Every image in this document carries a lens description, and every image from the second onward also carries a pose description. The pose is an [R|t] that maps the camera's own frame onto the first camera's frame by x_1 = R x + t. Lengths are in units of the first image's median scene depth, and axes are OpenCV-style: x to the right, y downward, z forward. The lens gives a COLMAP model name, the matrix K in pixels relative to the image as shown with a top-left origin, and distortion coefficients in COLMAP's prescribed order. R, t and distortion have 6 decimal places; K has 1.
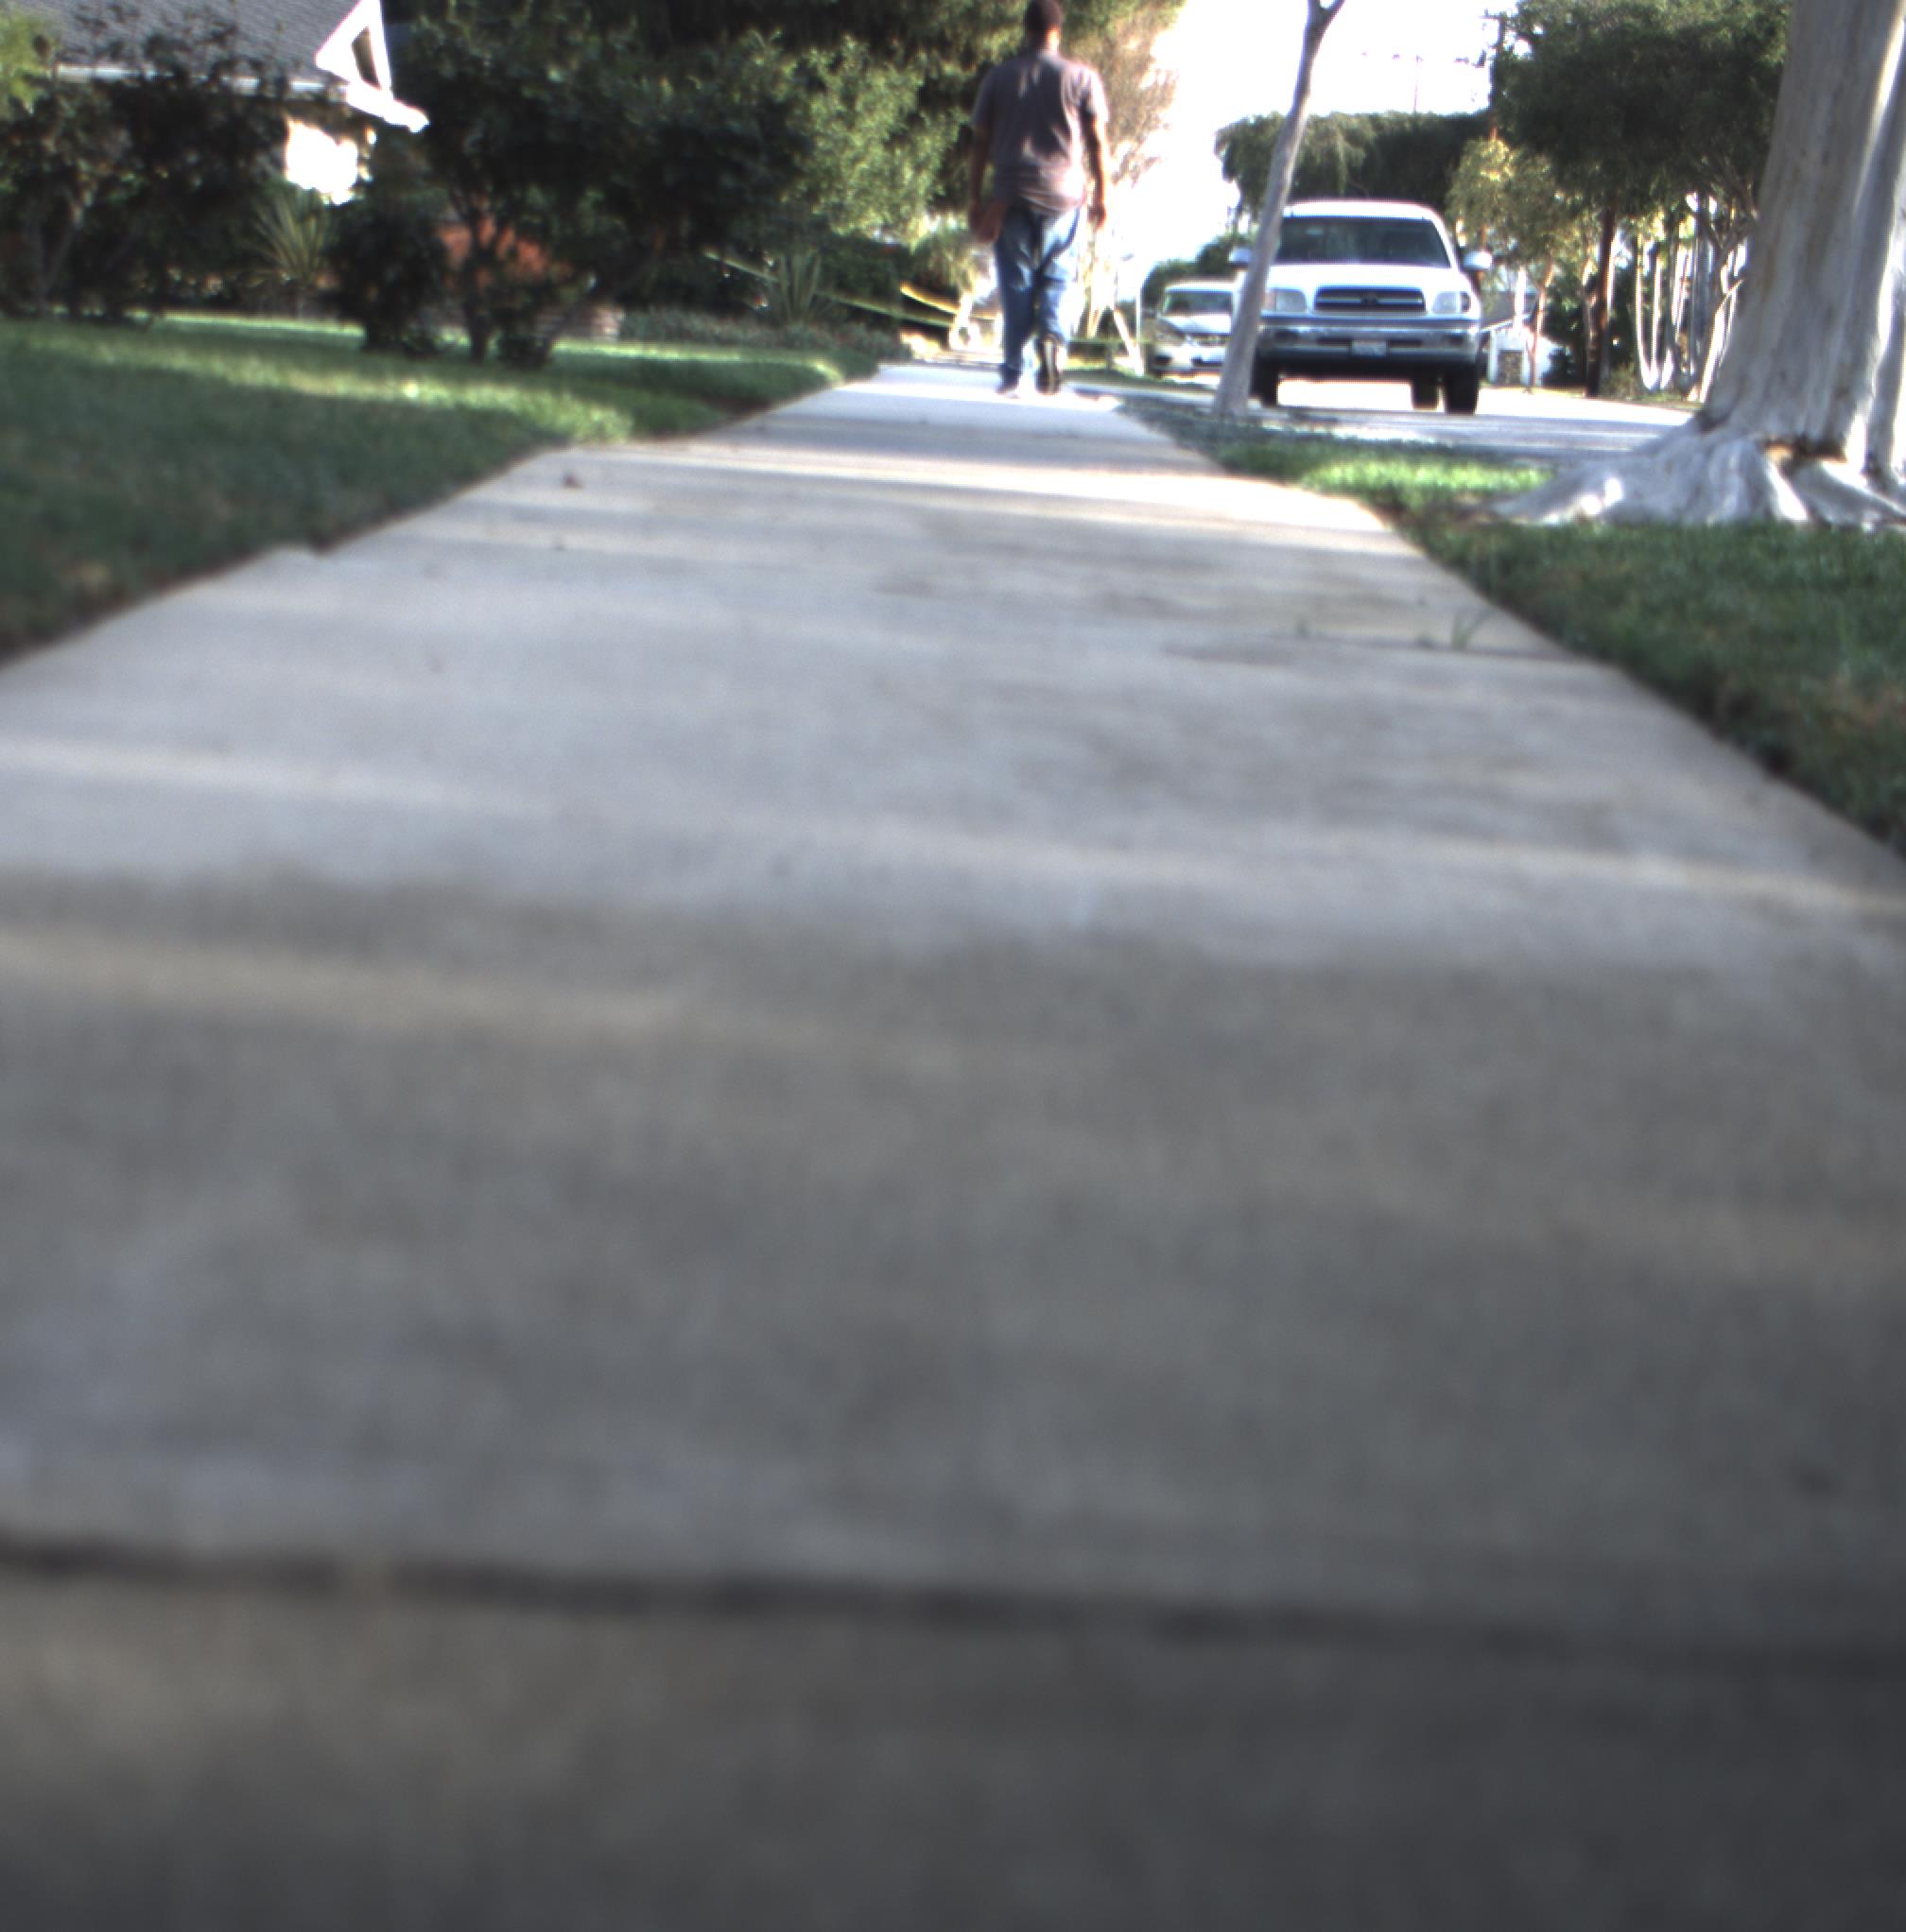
lens RADIAL K [[4322.9, 0, 732.9], [0, 4322.9, 957.3], [0, 0, 1]] dist [-0.172877, 0.874470]
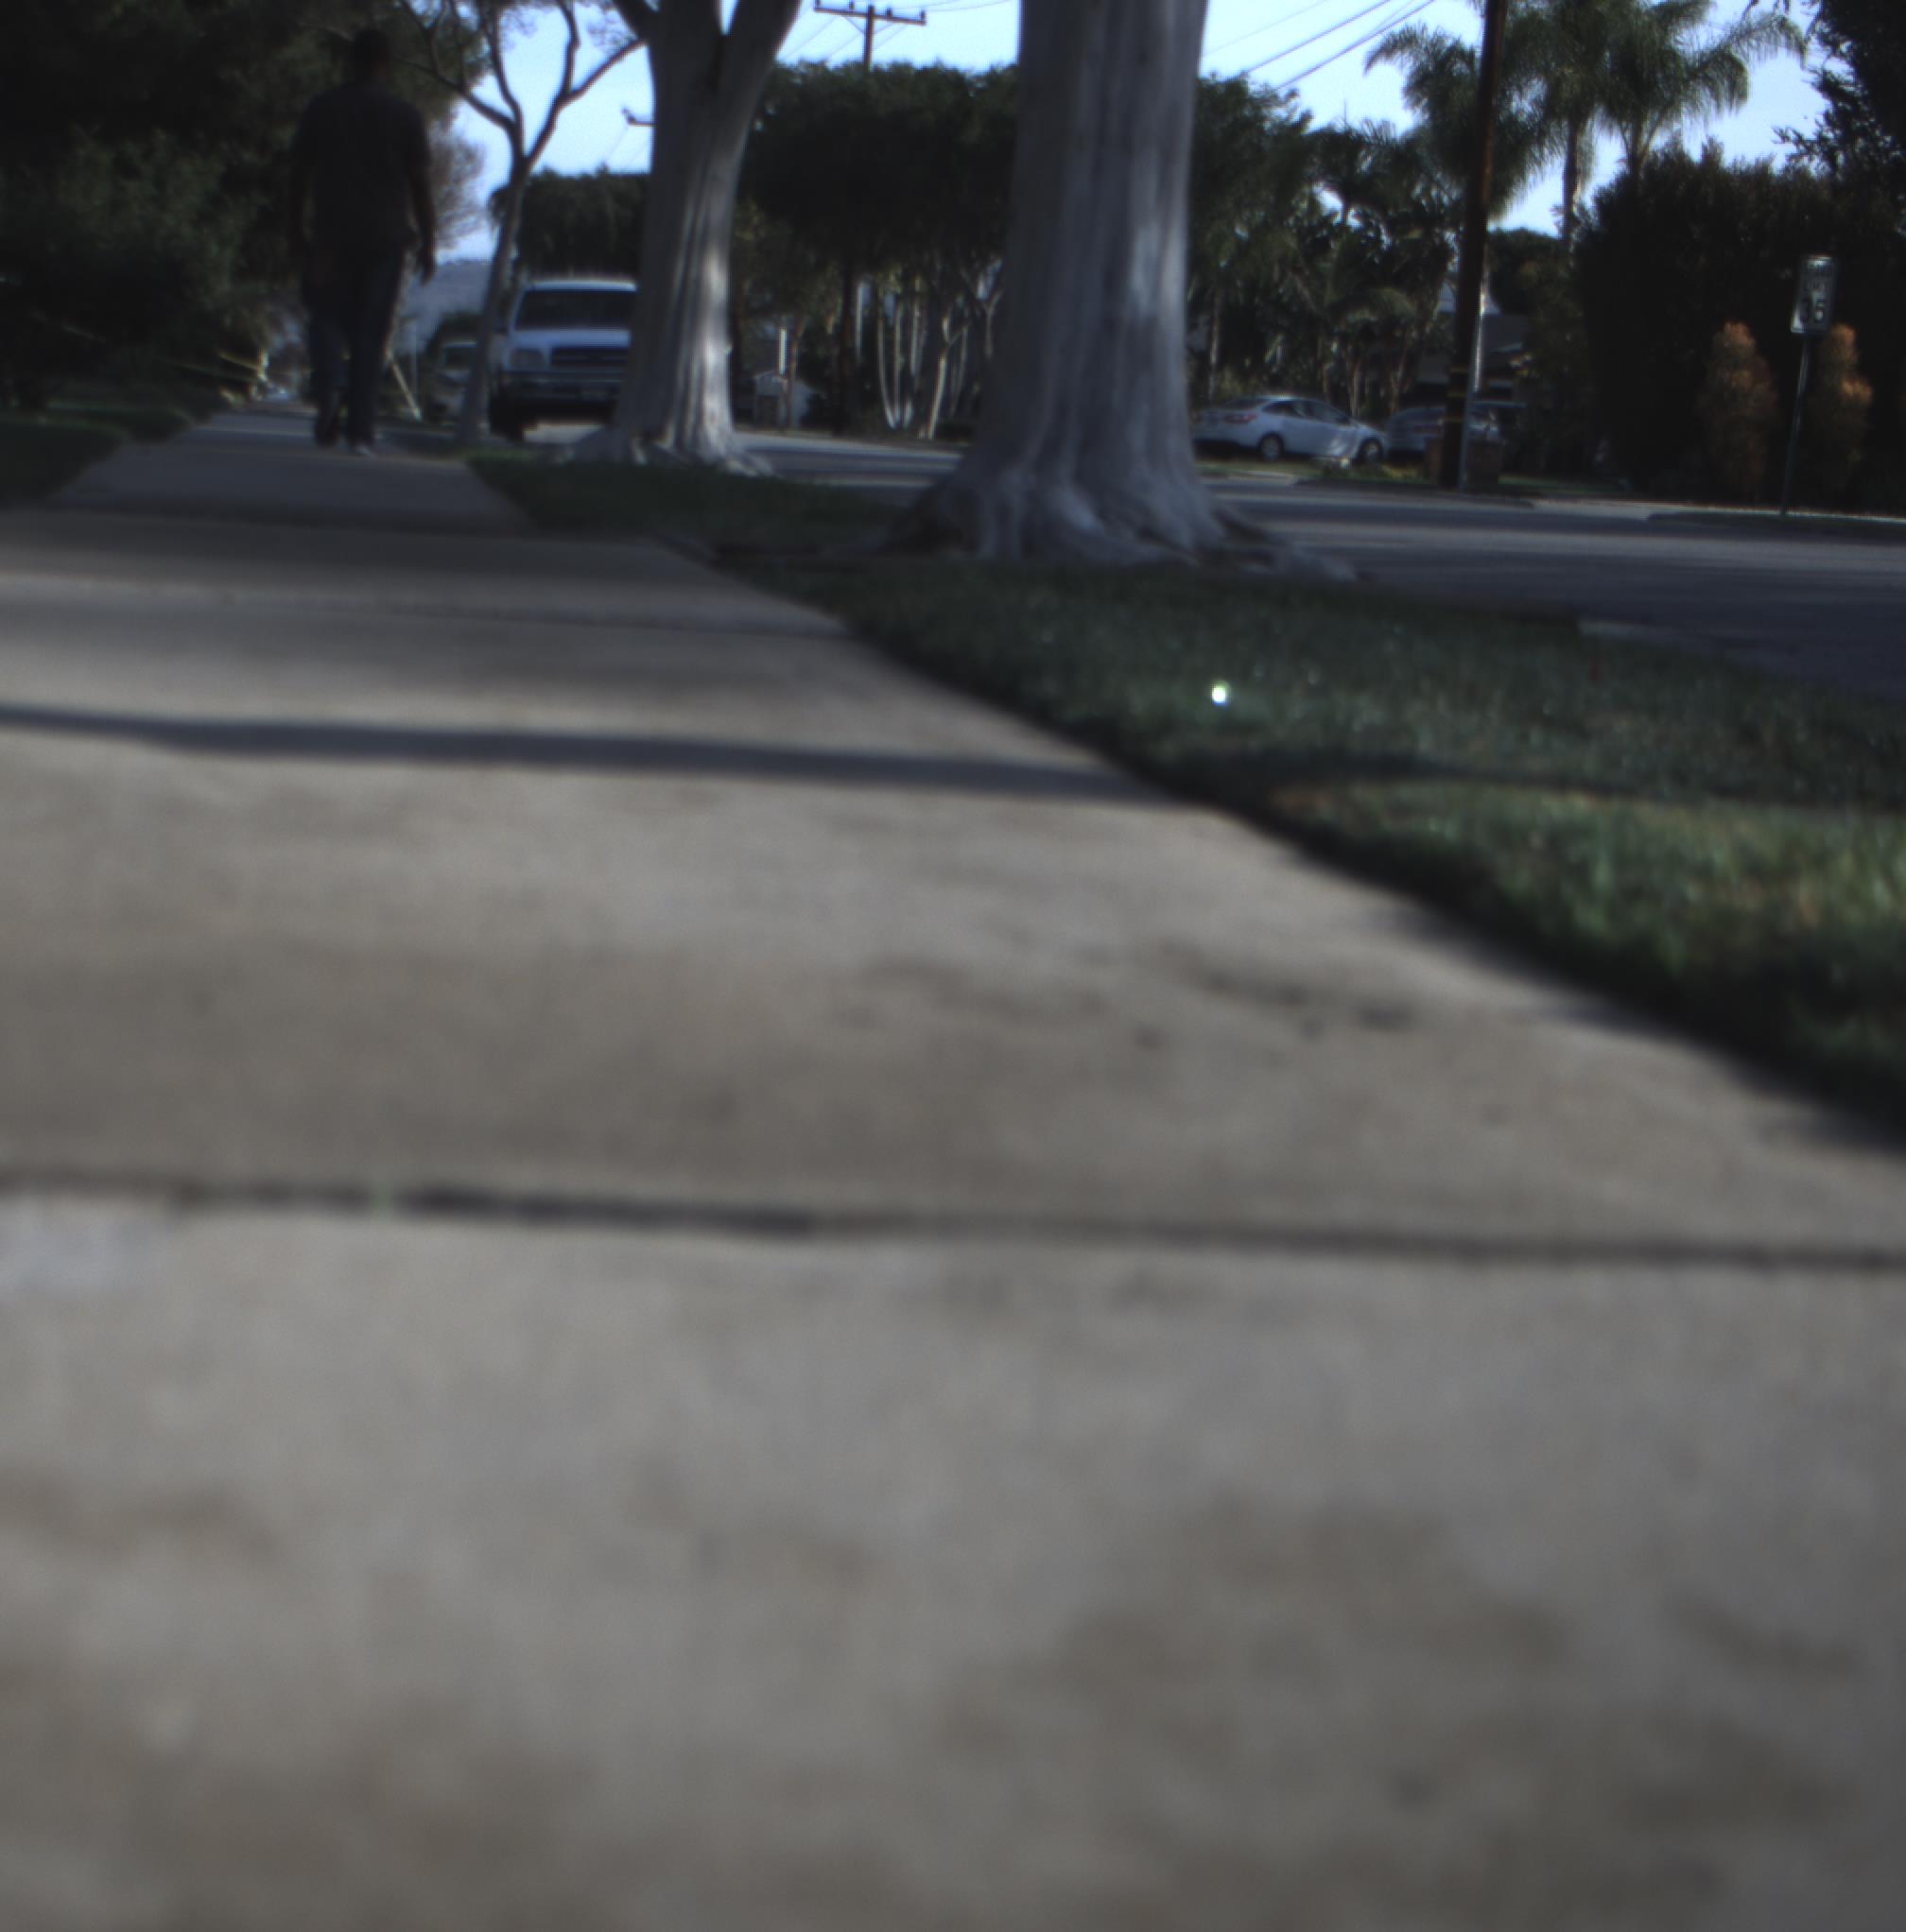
lens RADIAL K [[4322.9, 0, 732.9], [0, 4322.9, 957.3], [0, 0, 1]] dist [-0.172877, 0.874470]
pose [[0.986865, -0.030046, 0.158731, -0.010455], [0.031878, 0.999451, -0.009007, 0.021743], [-0.158373, 0.013949, 0.987281, -0.152985]]
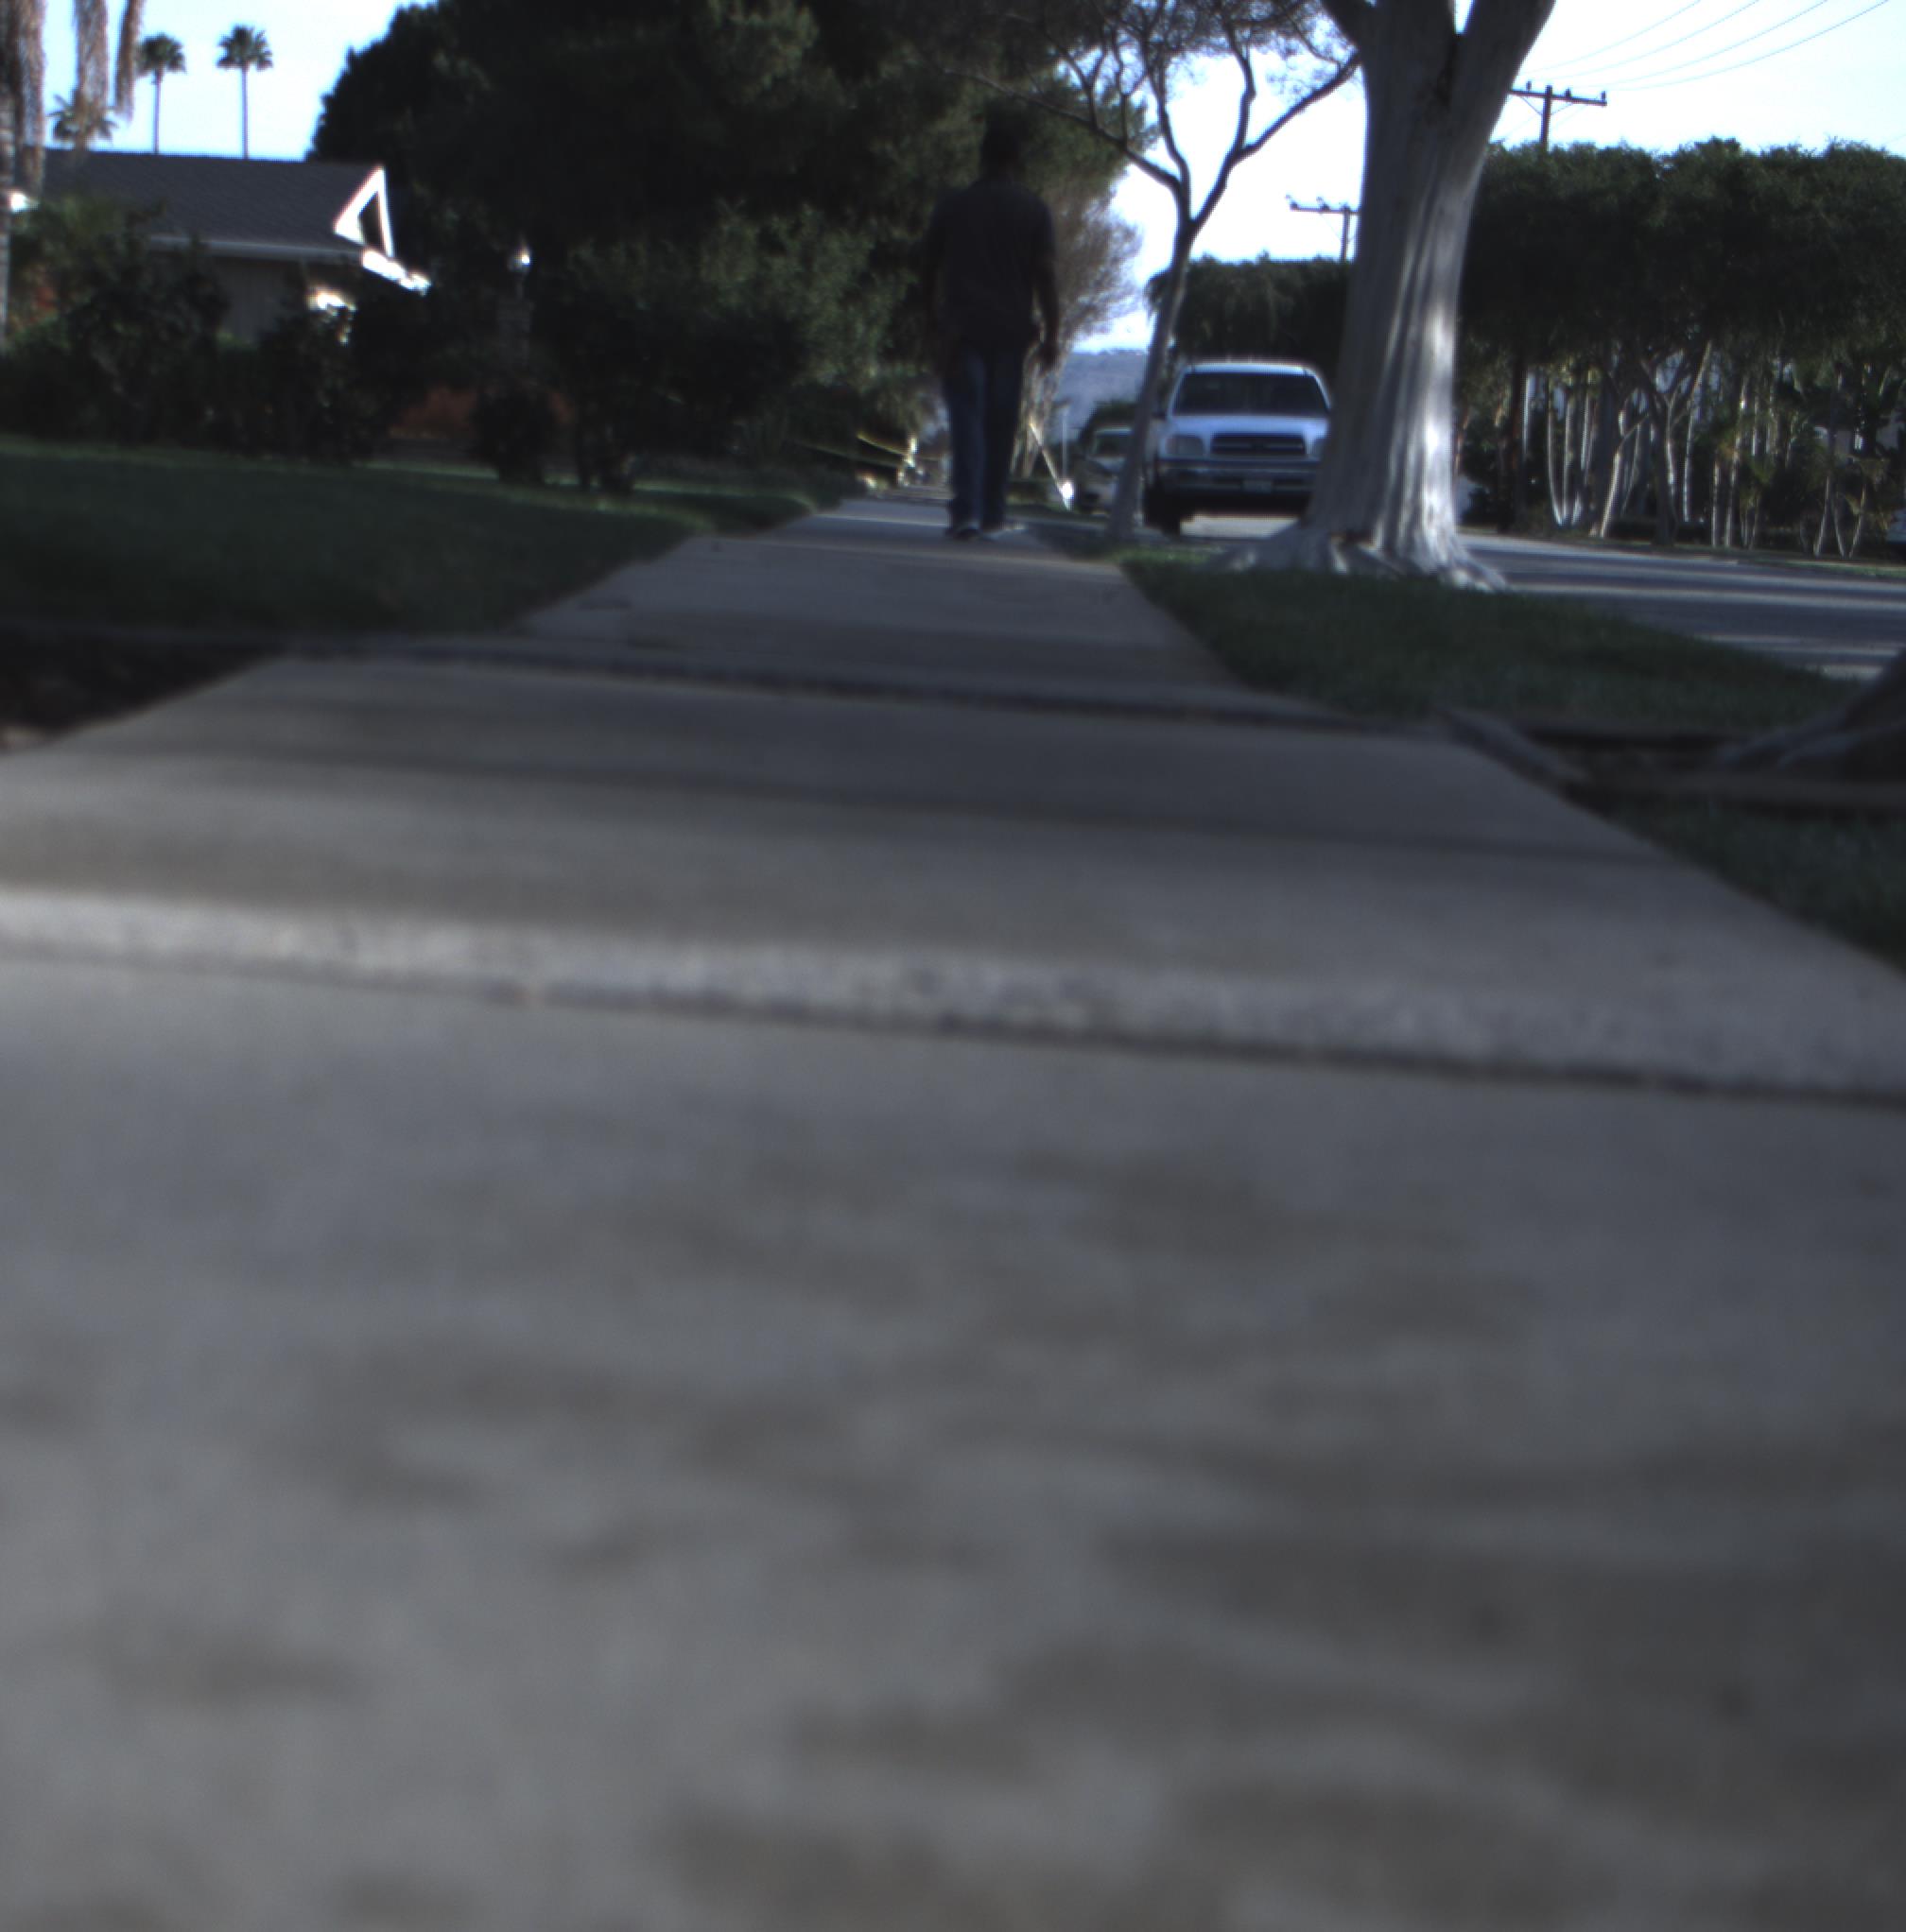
lens RADIAL K [[4322.9, 0, 732.9], [0, 4322.9, 957.3], [0, 0, 1]] dist [-0.172877, 0.874470]
pose [[0.999927, 0.000708, 0.012057, -0.005219], [-0.000325, 0.999496, -0.031729, 0.014289], [-0.012074, 0.031723, 0.999424, -0.099757]]
